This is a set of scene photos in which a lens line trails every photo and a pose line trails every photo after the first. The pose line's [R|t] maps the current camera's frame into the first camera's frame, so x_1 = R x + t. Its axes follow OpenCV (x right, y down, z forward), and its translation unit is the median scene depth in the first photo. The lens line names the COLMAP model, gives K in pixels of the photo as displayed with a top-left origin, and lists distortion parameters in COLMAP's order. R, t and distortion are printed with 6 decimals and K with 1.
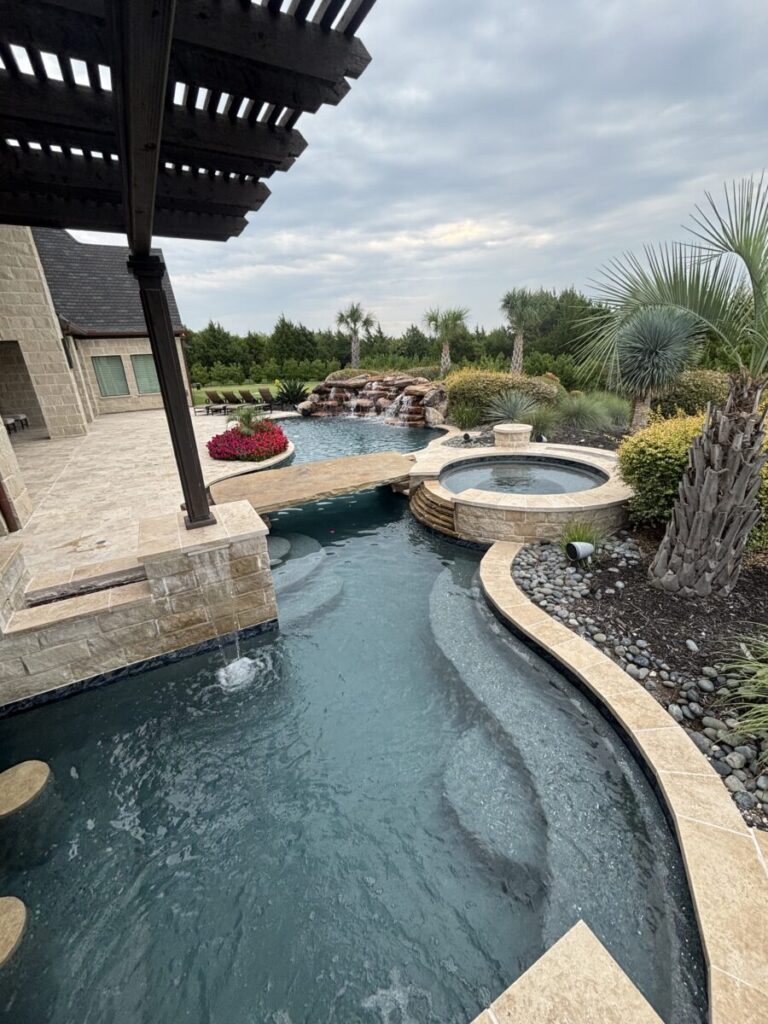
lens RADIAL K [[415.6, 0, 387.7], [0, 415.6, 510.4], [0, 0, 1]] dist [-0.002584, 0.000404]
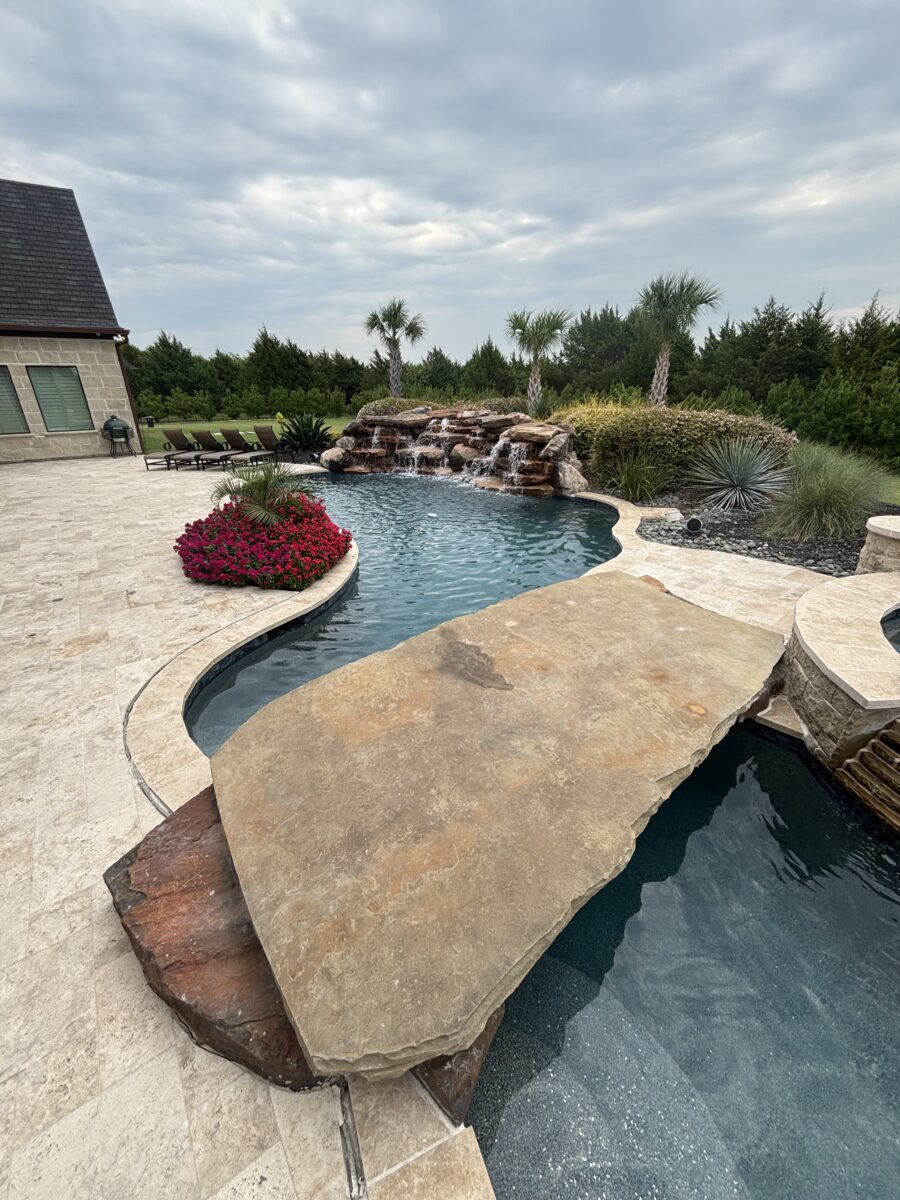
lens RADIAL K [[487.1, 0, 453.1], [0, 487.1, 596.0], [0, 0, 1]] dist [-0.002584, 0.000404]
pose [[0.992812, -0.025409, 0.116956, -0.106170], [0.020095, 0.998721, 0.046390, -0.067937], [-0.117985, -0.043707, 0.992053, 0.231797]]
